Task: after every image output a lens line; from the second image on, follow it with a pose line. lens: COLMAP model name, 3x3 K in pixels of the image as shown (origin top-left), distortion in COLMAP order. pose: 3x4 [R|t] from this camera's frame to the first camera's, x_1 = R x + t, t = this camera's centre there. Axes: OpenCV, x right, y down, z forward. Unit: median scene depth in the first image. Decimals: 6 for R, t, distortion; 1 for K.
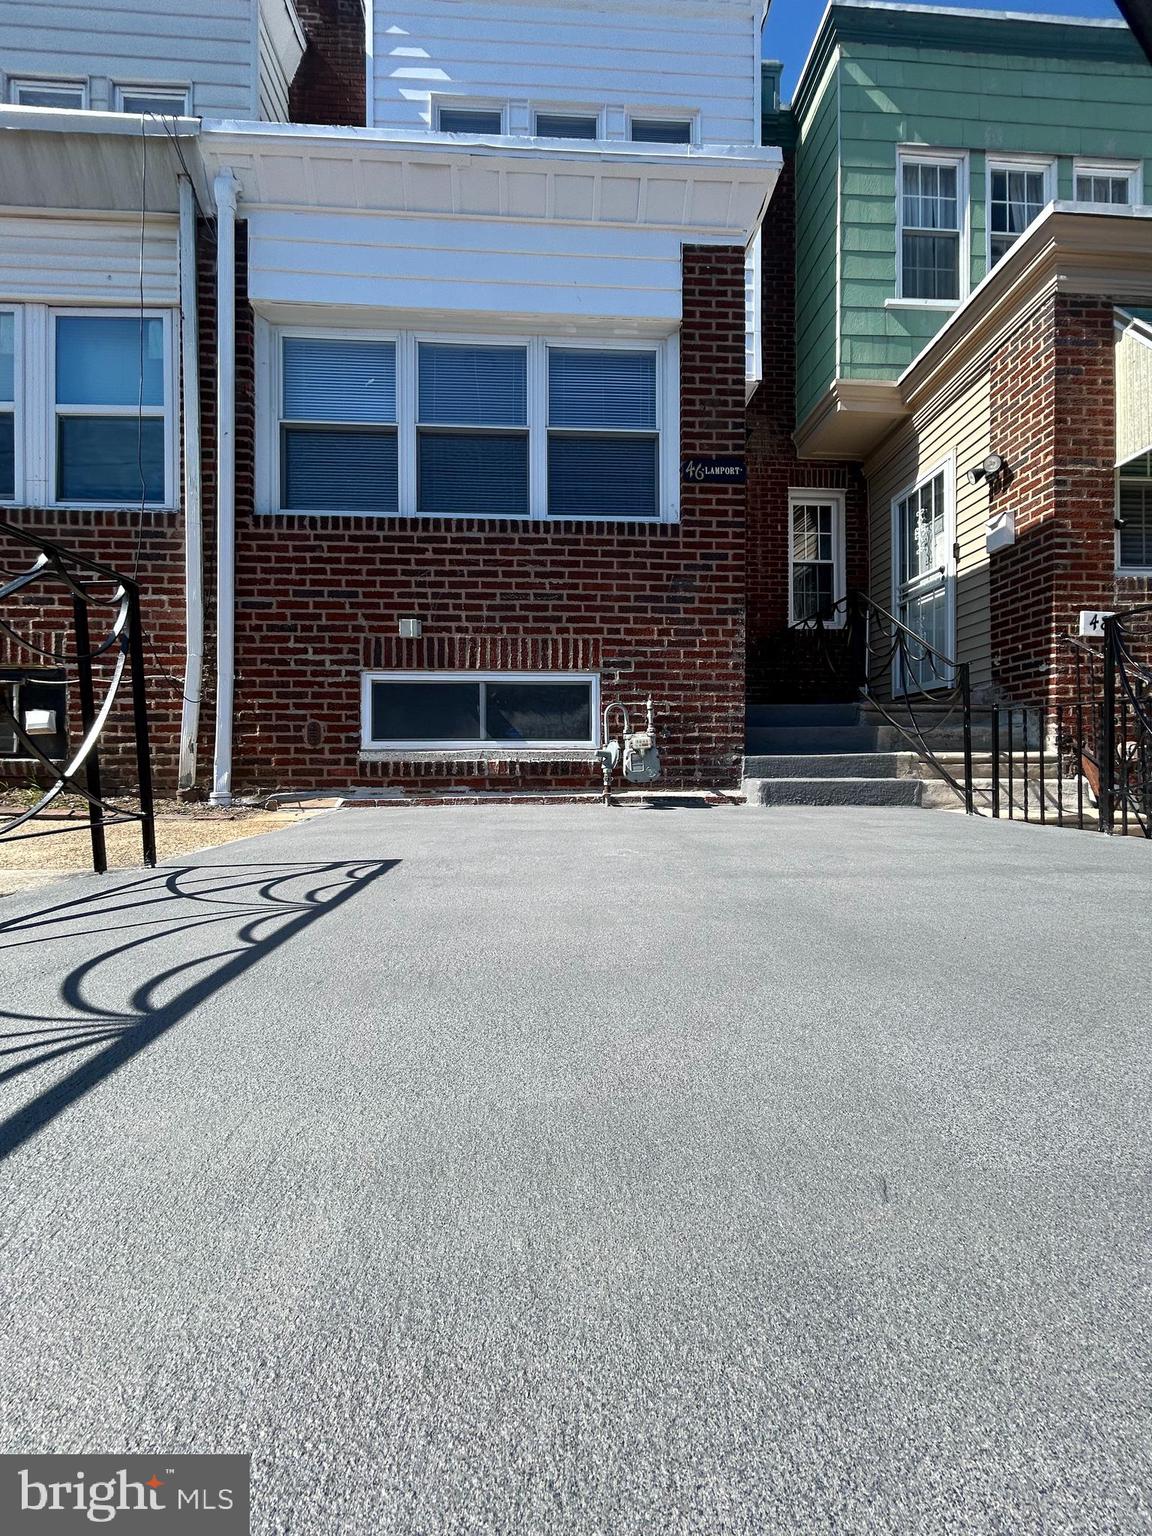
lens RADIAL K [[616.4, 0, 586.9], [0, 616.4, 783.9], [0, 0, 1]] dist [-0.004528, 0.001631]
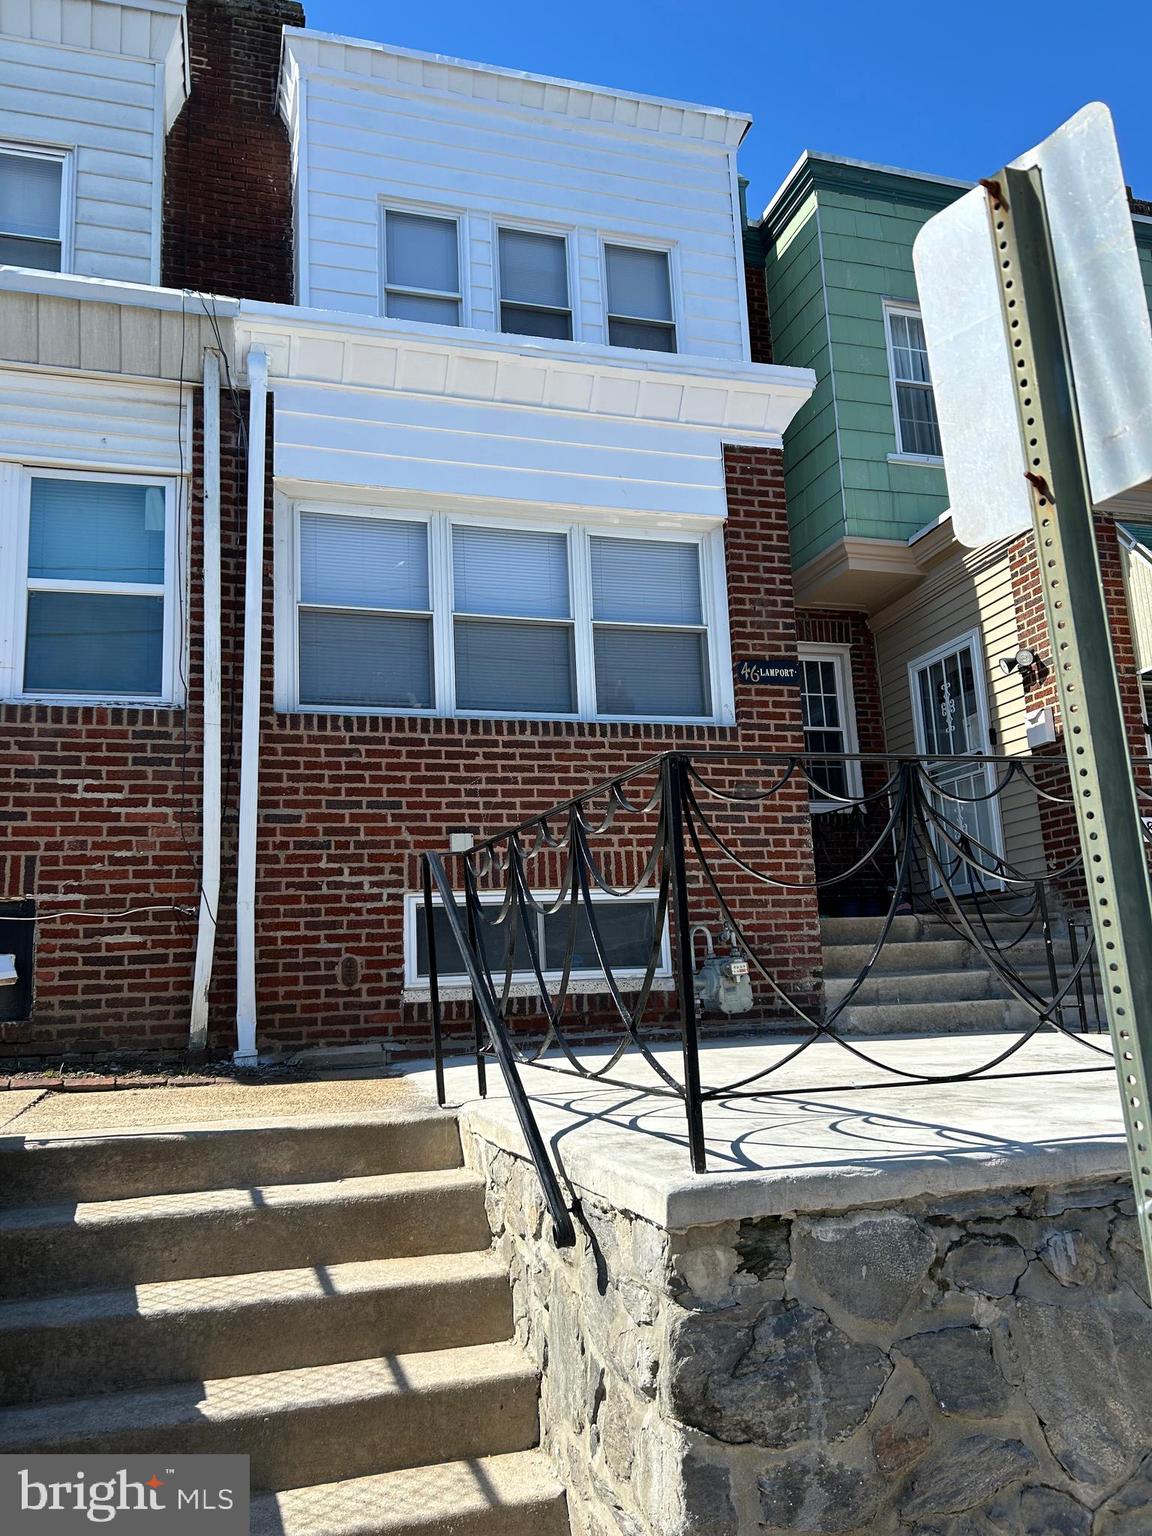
lens RADIAL K [[1172.6, 0, 598.3], [0, 1172.6, 811.9], [0, 0, 1]] dist [0.053874, -0.067540]
pose [[0.966657, -0.000994, 0.256072, -0.502116], [0.049573, 0.981801, -0.183327, 0.013126], [-0.251230, 0.189908, 0.949115, -0.586728]]
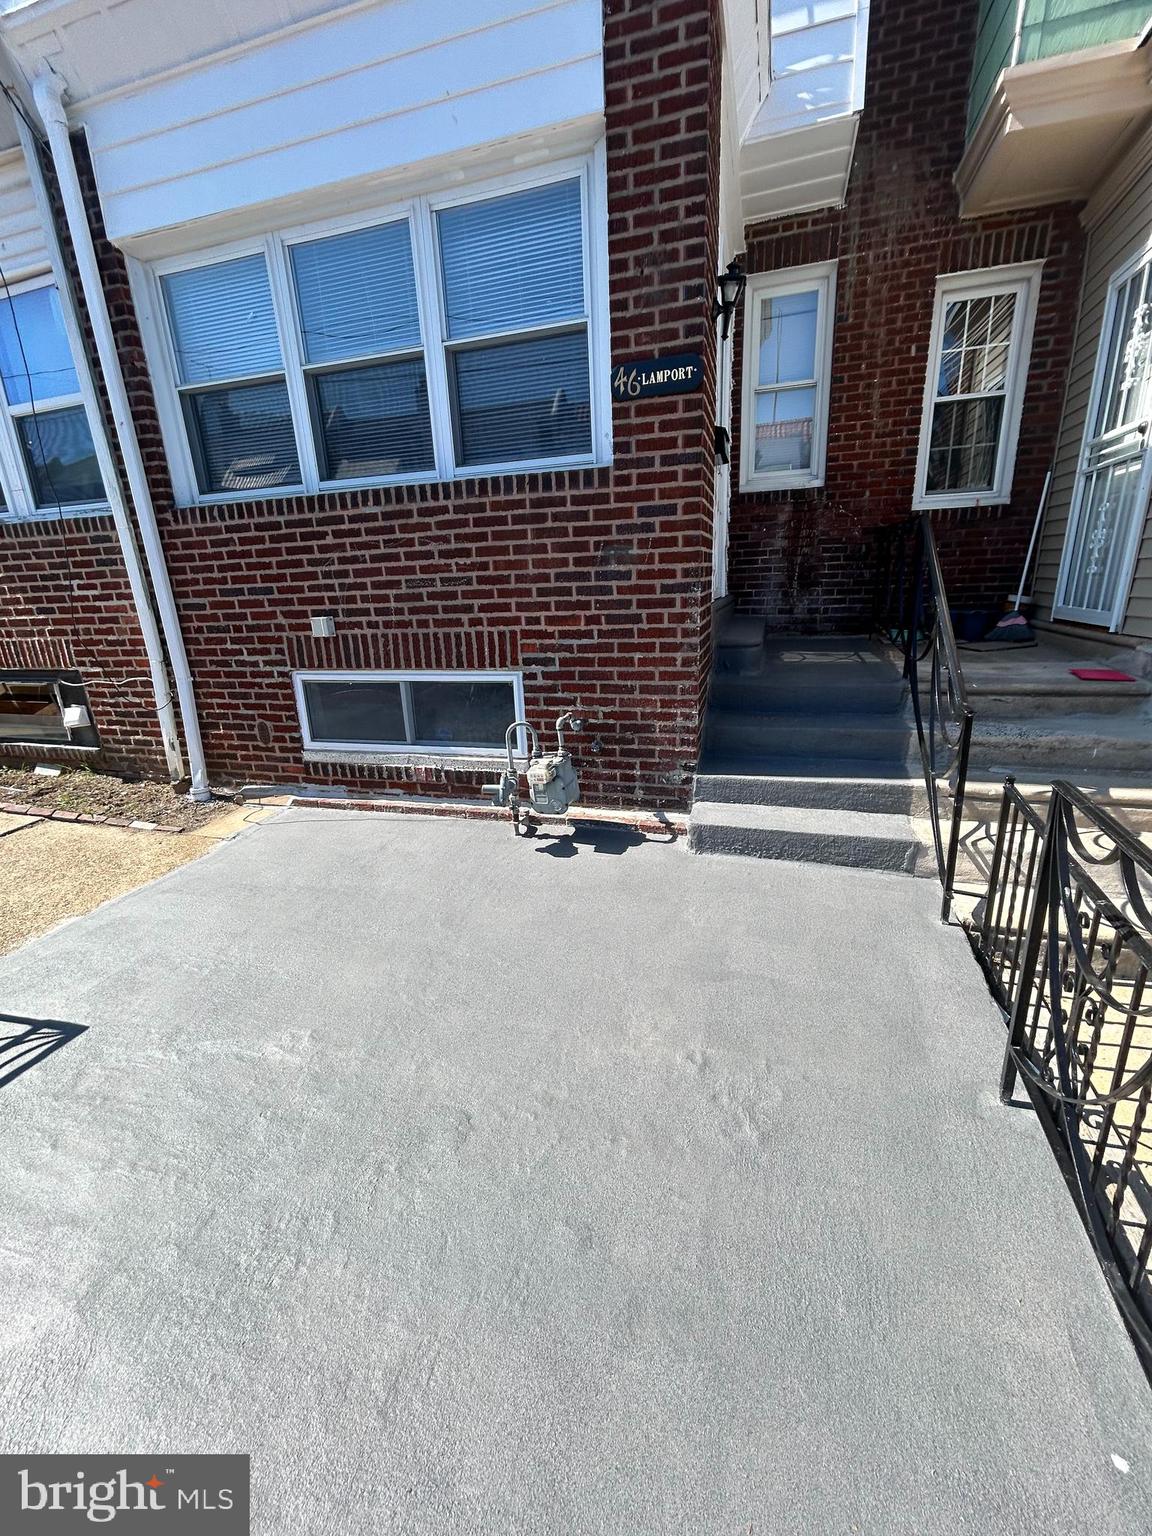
lens RADIAL K [[616.4, 0, 596.8], [0, 616.4, 775.6], [0, 0, 1]] dist [-0.004528, 0.001631]
pose [[0.937756, 0.078399, -0.338330, 0.414000], [0.023861, 0.957341, 0.287974, -0.283800], [0.346474, -0.278122, 0.895882, 0.240775]]
